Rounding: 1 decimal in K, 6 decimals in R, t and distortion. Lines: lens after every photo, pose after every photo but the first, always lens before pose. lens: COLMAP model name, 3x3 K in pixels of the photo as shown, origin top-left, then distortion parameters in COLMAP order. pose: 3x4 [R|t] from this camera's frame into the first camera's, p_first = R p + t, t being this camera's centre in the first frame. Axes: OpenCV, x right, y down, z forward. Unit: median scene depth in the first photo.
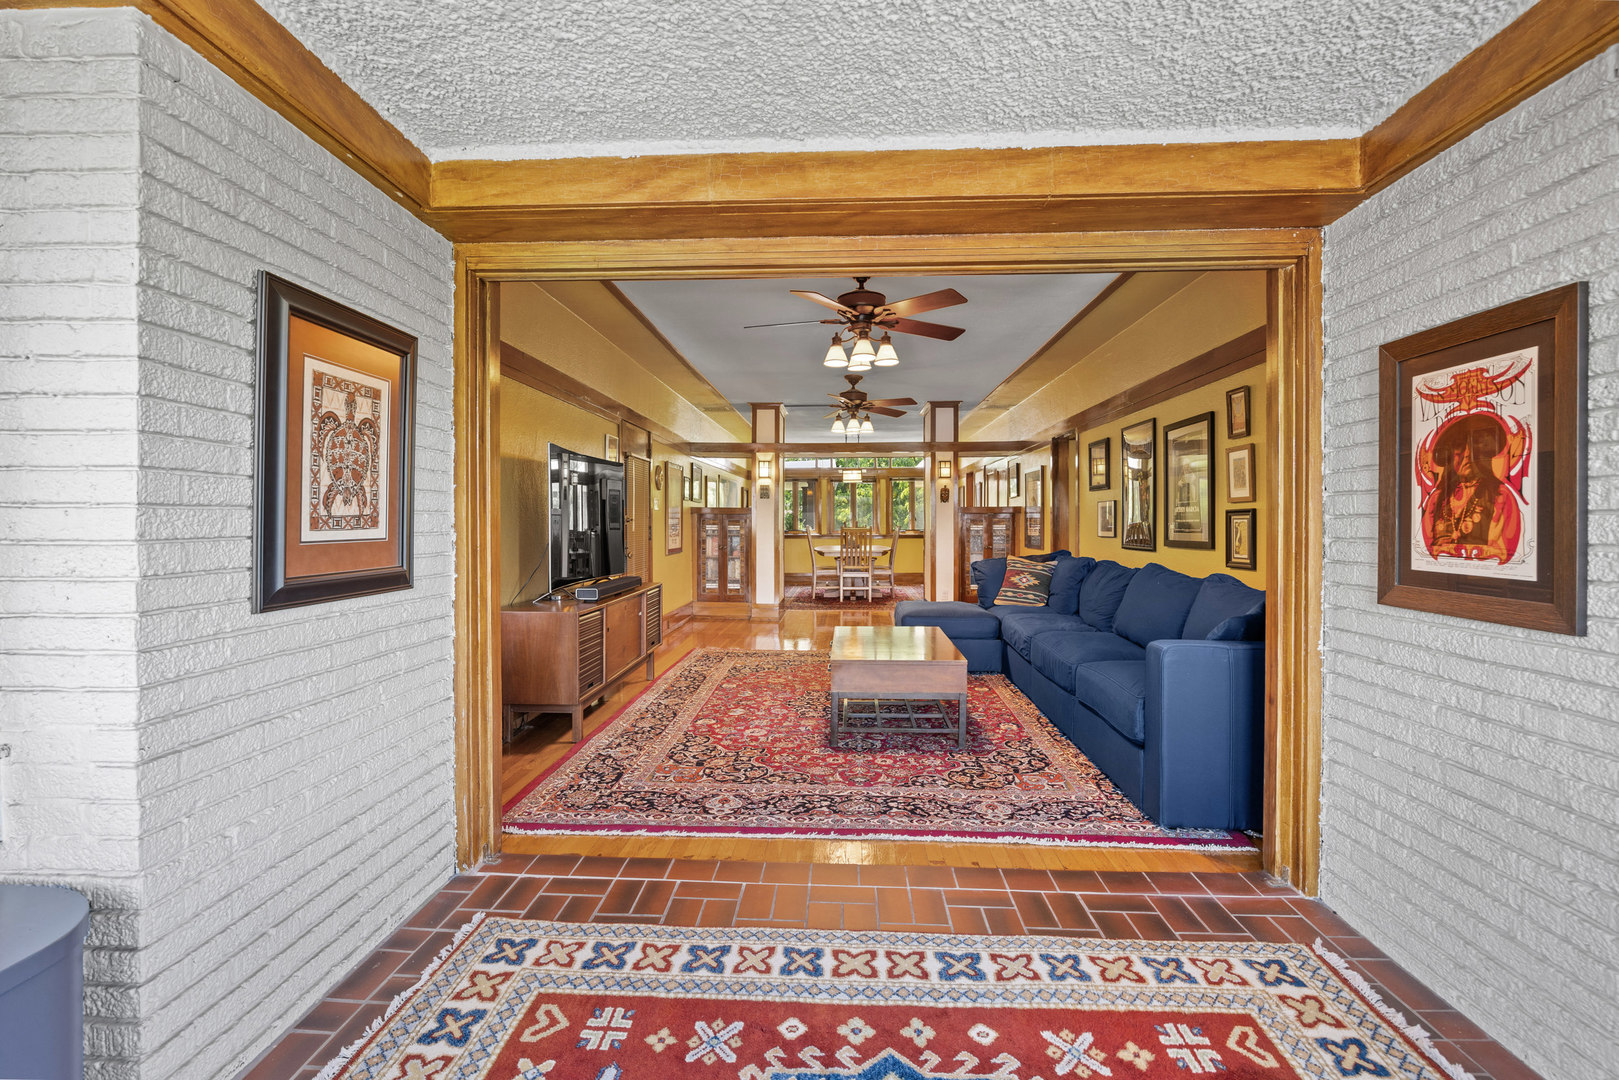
lens RADIAL K [[620.8, 0, 817.4], [0, 620.8, 525.9], [0, 0, 1]] dist [0.000245, 0.000017]
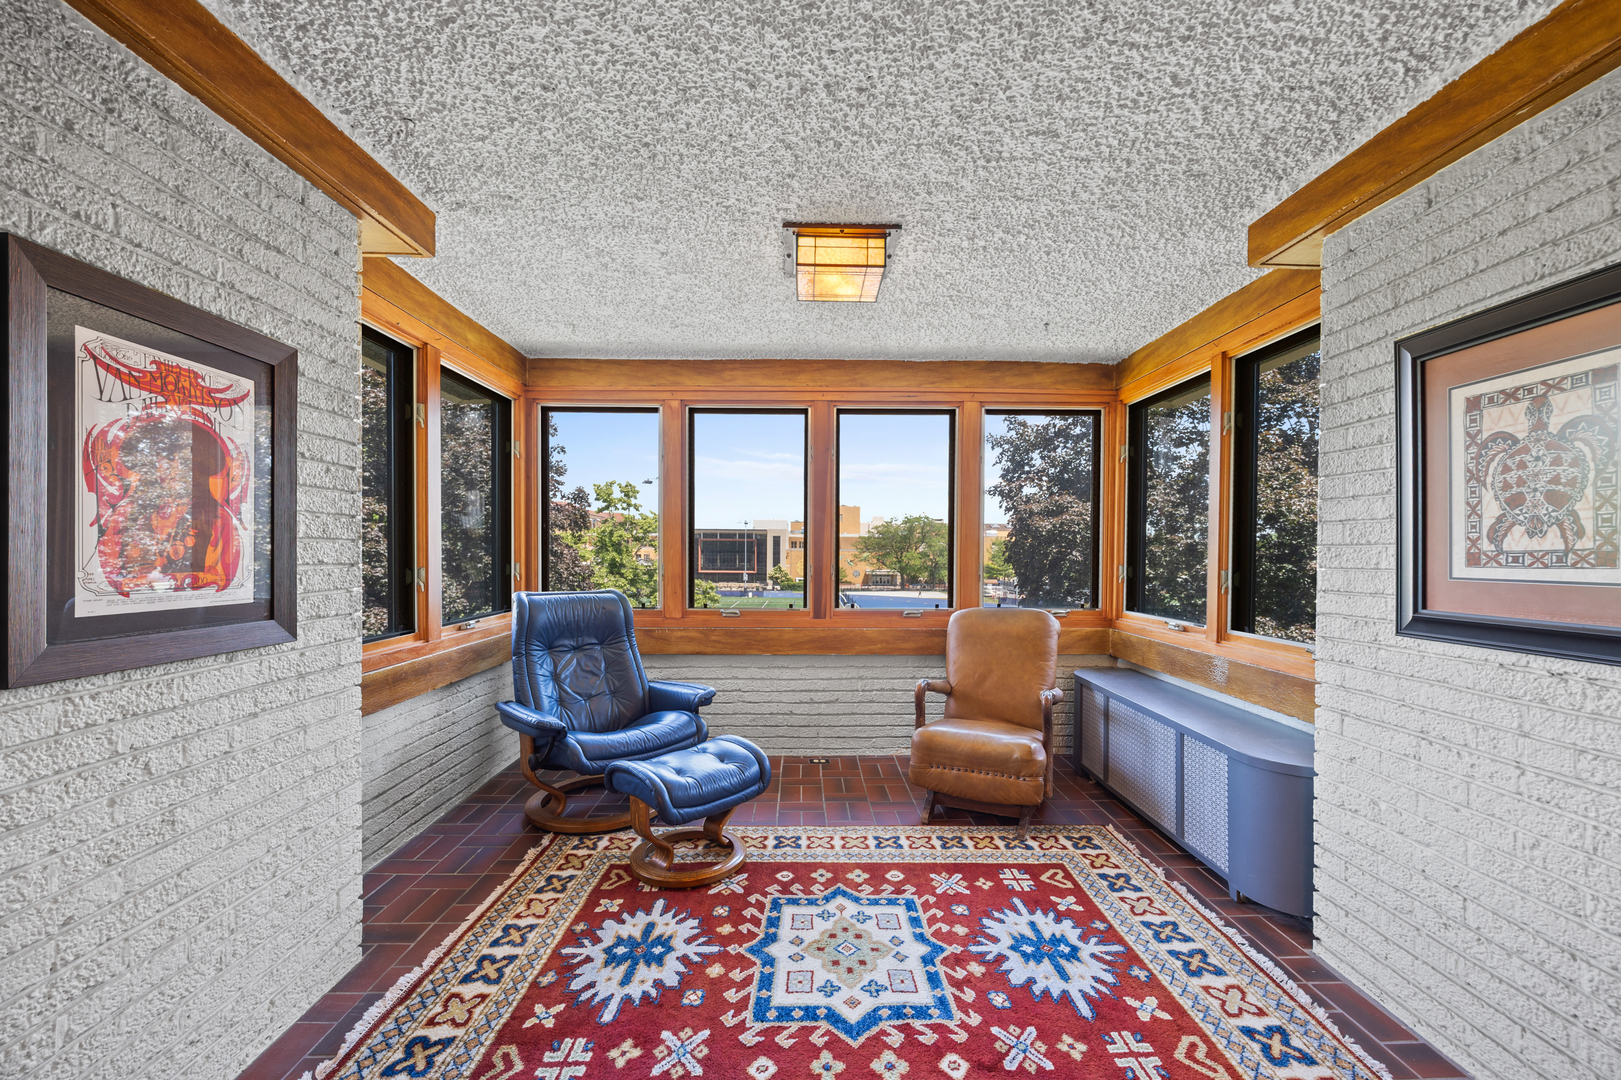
lens RADIAL K [[640.2, 0, 807.4], [0, 640.2, 545.3], [0, 0, 1]] dist [0.001000, 0.000126]
pose [[-0.998260, -0.009444, -0.058212, 0.245695], [-0.009440, 0.999955, -0.000344, -0.015356], [0.058213, 0.000206, -0.998304, 1.896441]]
